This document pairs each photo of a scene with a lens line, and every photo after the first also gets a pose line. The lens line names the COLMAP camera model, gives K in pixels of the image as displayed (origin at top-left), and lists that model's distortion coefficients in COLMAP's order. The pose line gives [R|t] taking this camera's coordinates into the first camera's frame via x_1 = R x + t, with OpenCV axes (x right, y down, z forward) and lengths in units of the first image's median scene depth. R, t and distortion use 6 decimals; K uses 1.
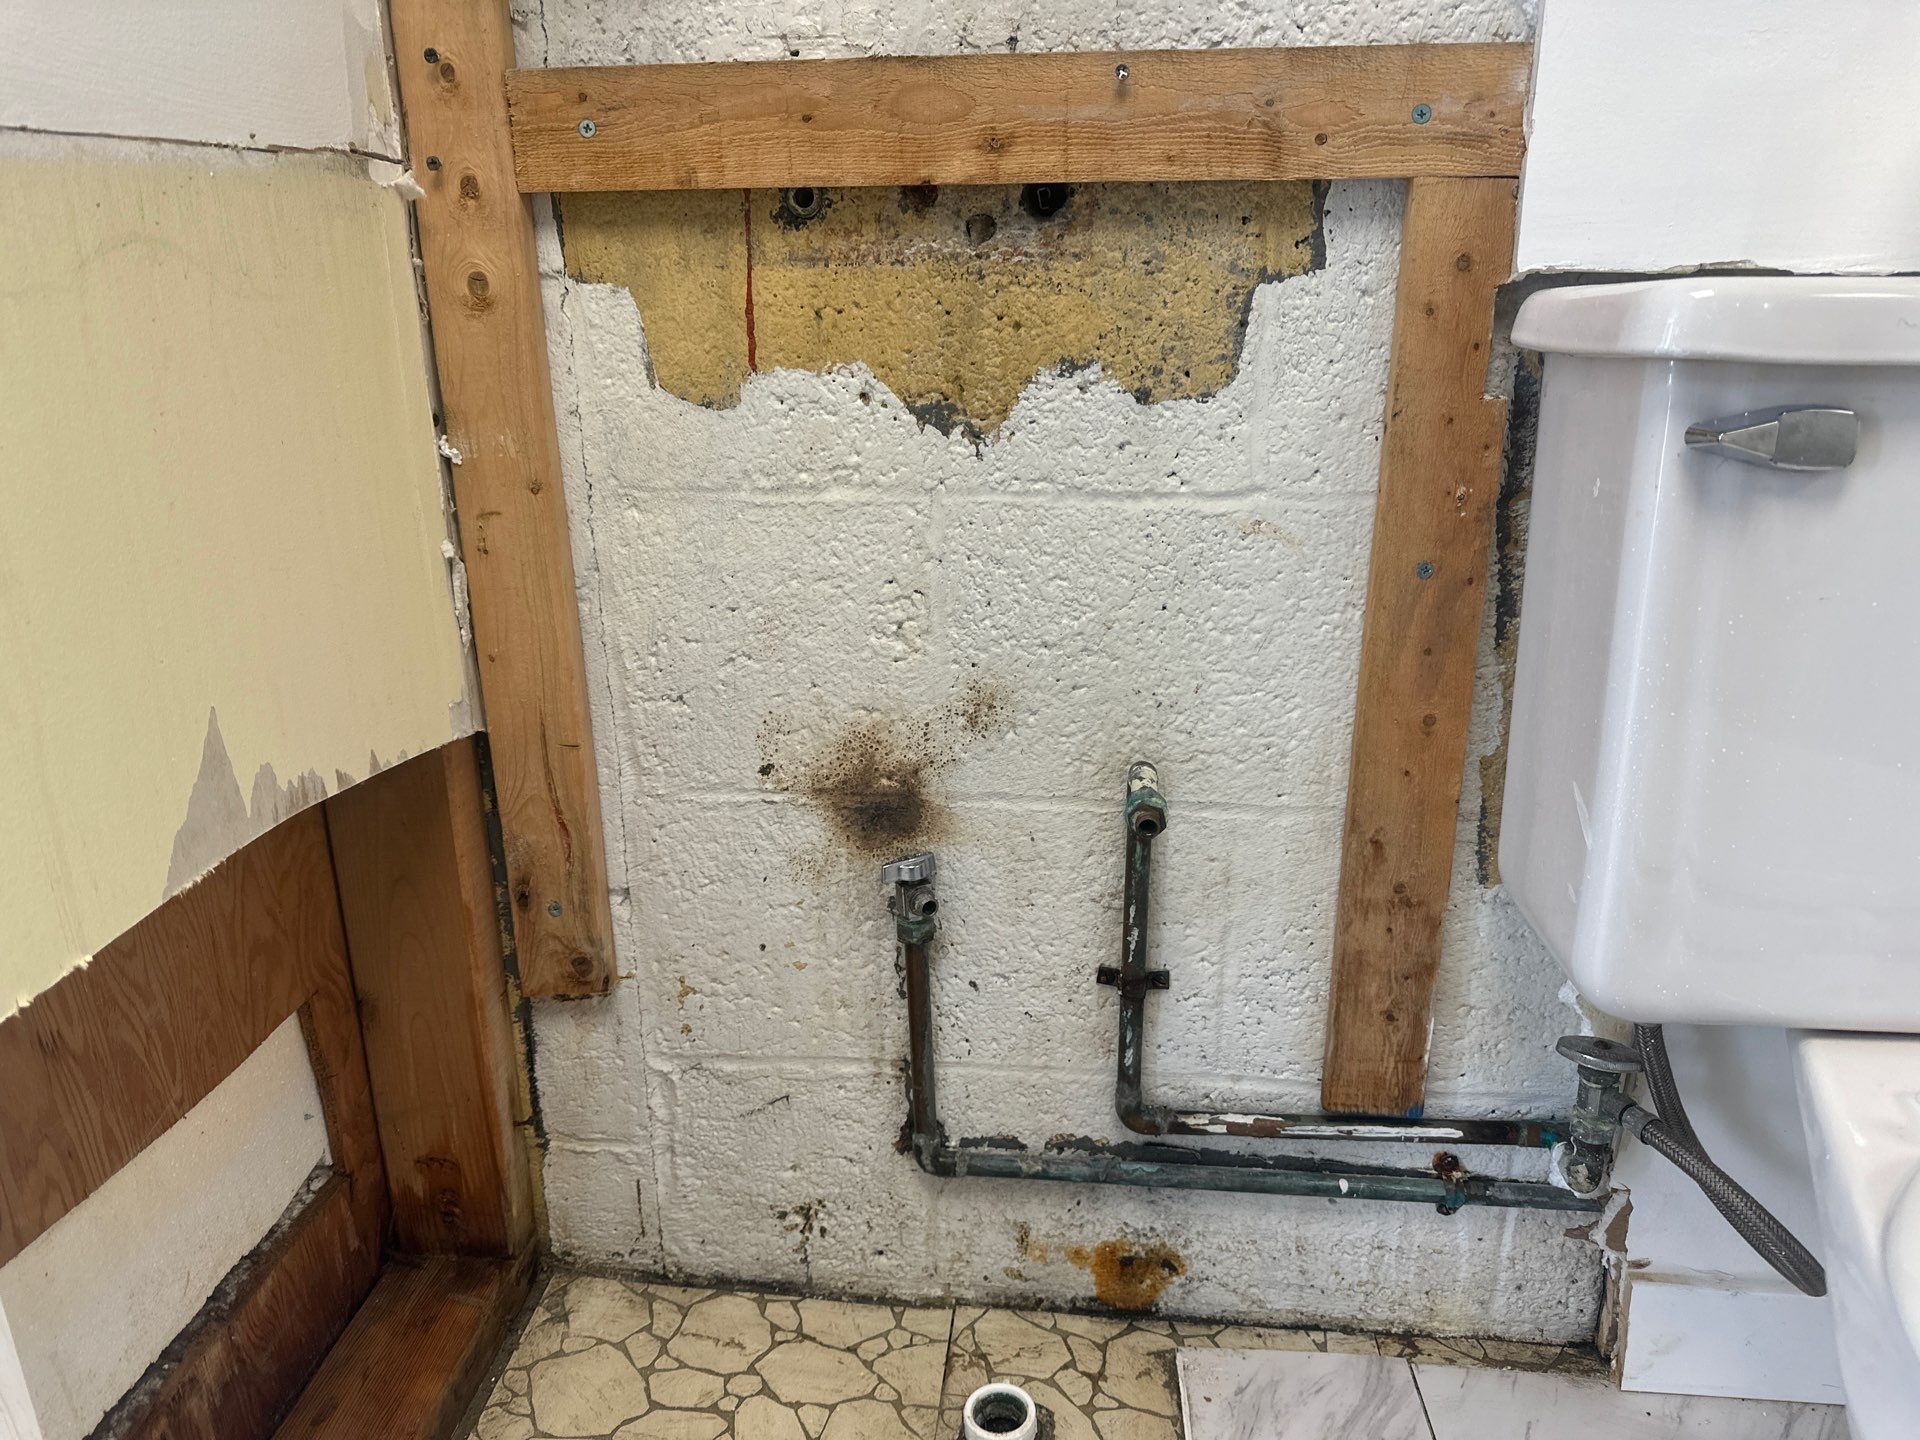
lens RADIAL K [[1385.9, 0, 958.4], [0, 1385.9, 689.0], [0, 0, 1]] dist [0.055832, -0.076882]
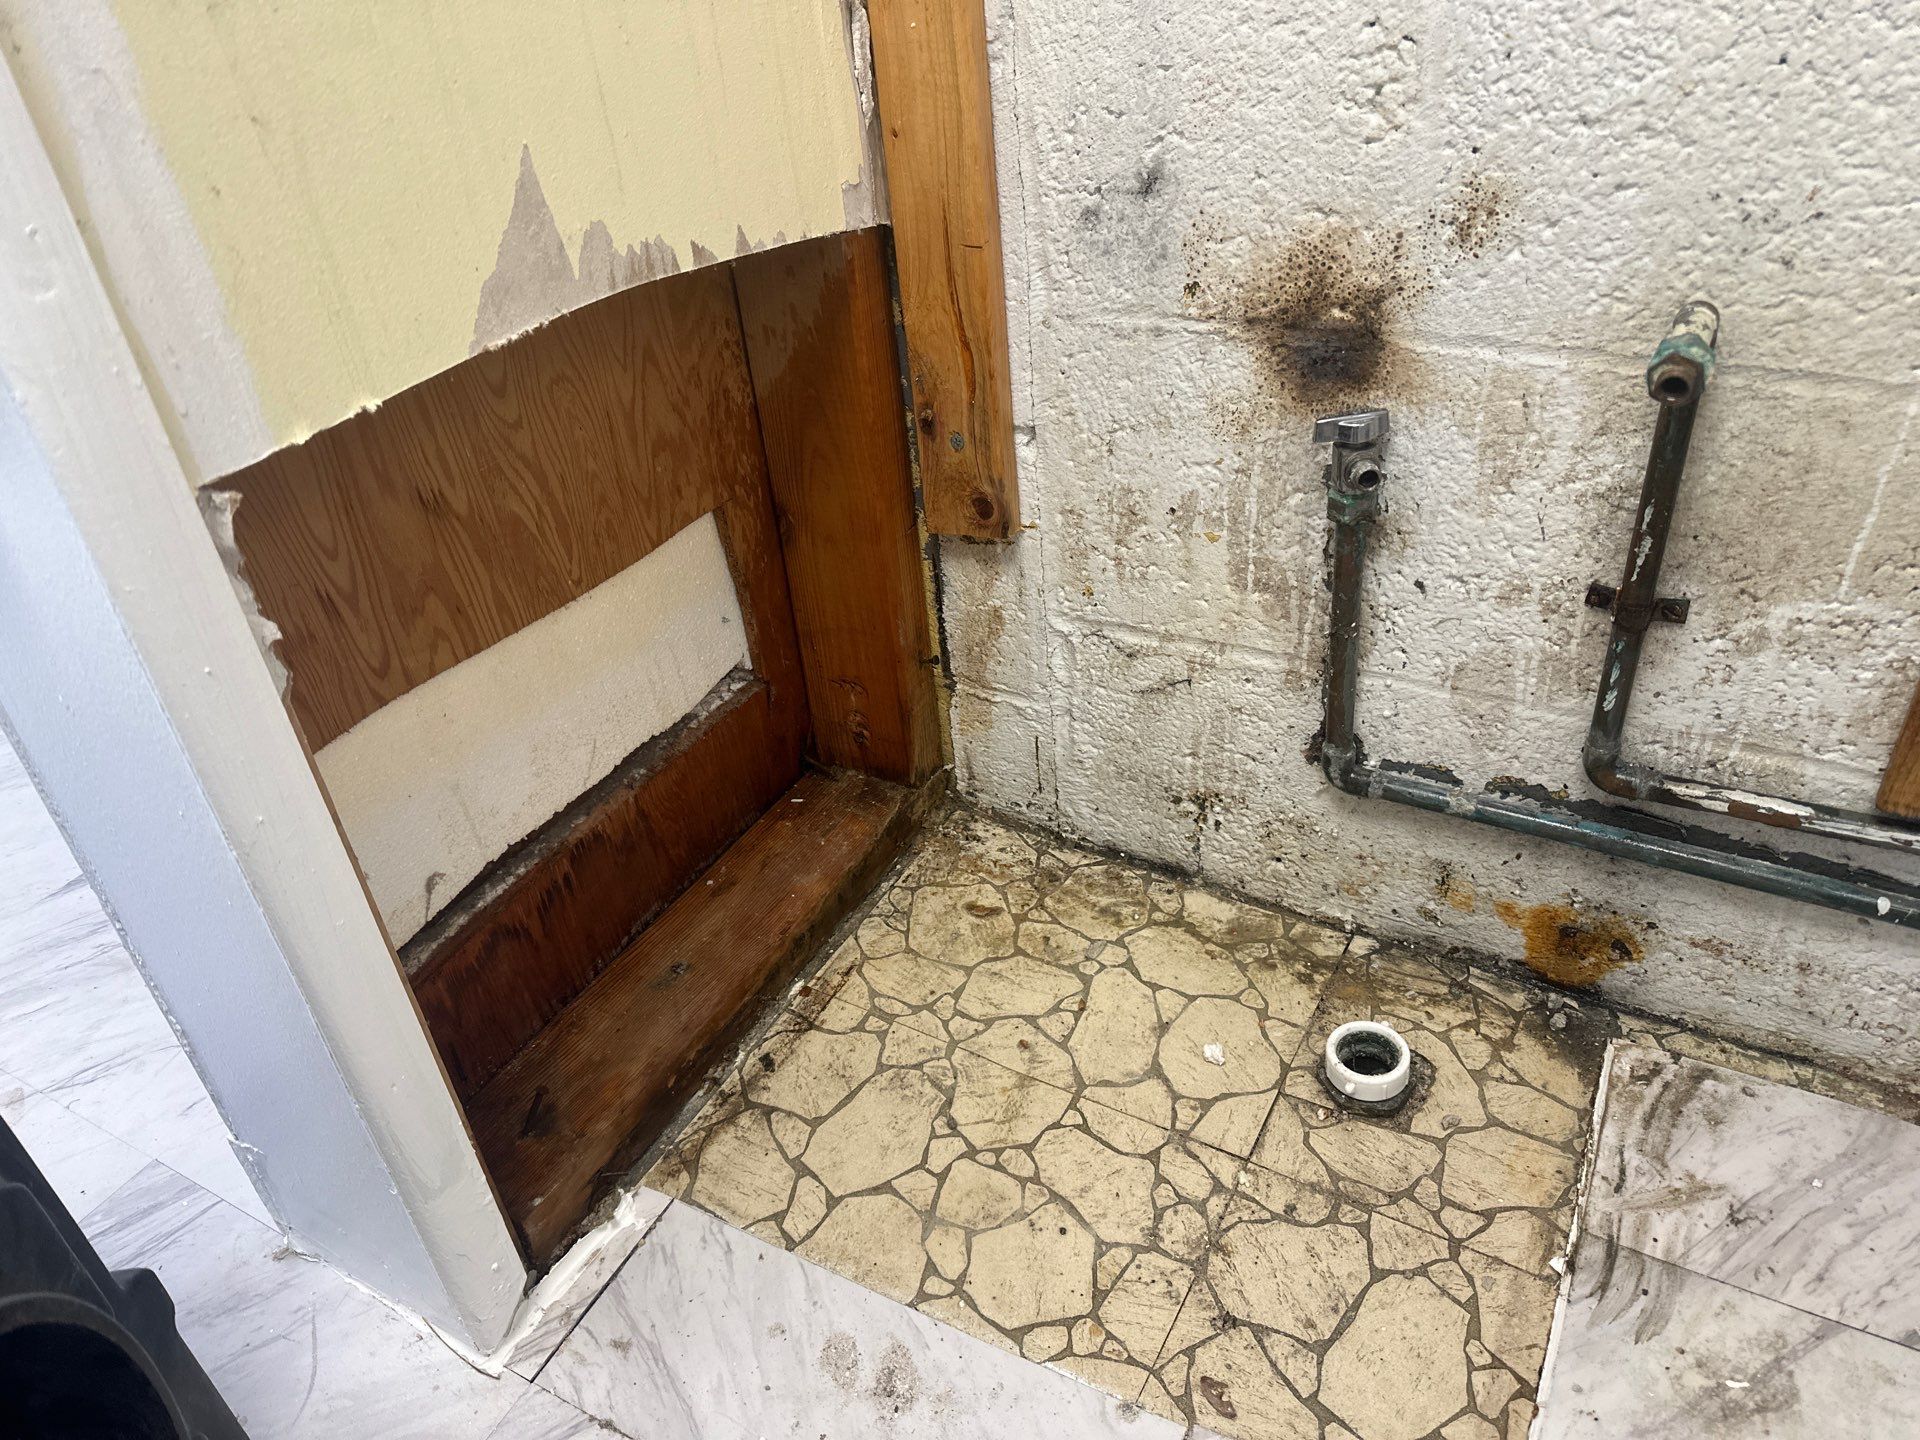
lens RADIAL K [[1385.9, 0, 975.0], [0, 1385.9, 711.0], [0, 0, 1]] dist [0.055832, -0.076882]
pose [[0.914923, 0.169978, -0.366093, 0.089060], [-0.053541, 0.950097, 0.307326, 0.050334], [0.400062, -0.261579, 0.878366, 0.173573]]
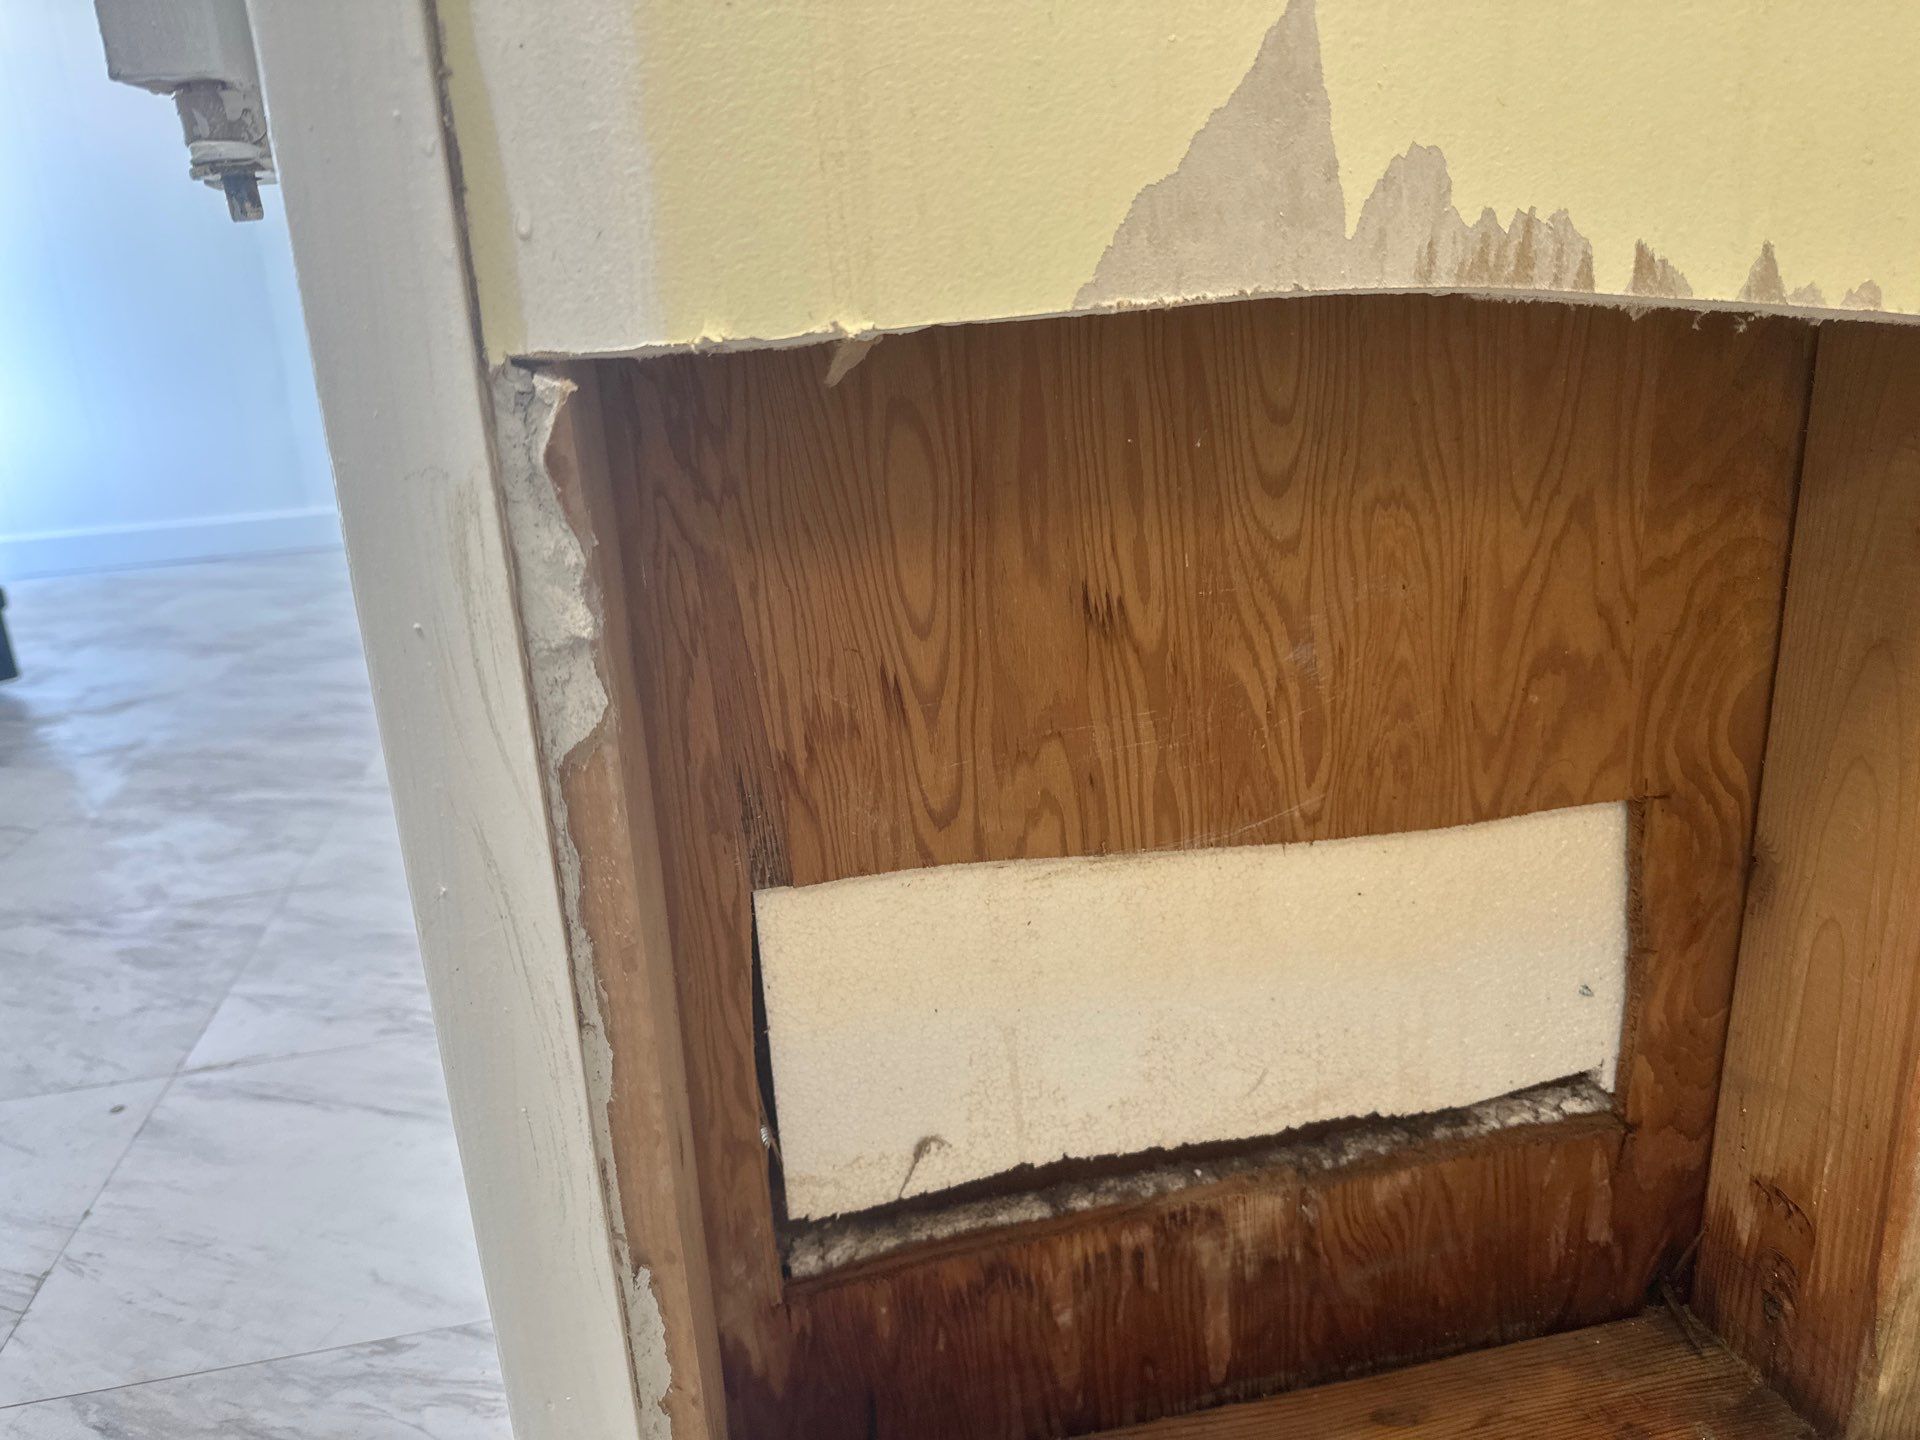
lens RADIAL K [[1385.9, 0, 956.4], [0, 1385.9, 738.0], [0, 0, 1]] dist [0.055832, -0.076882]
pose [[0.286556, 0.285618, -0.914499, -0.029778], [-0.232263, 0.946764, 0.222916, 0.140263], [0.929484, 0.148526, 0.337639, 0.560753]]
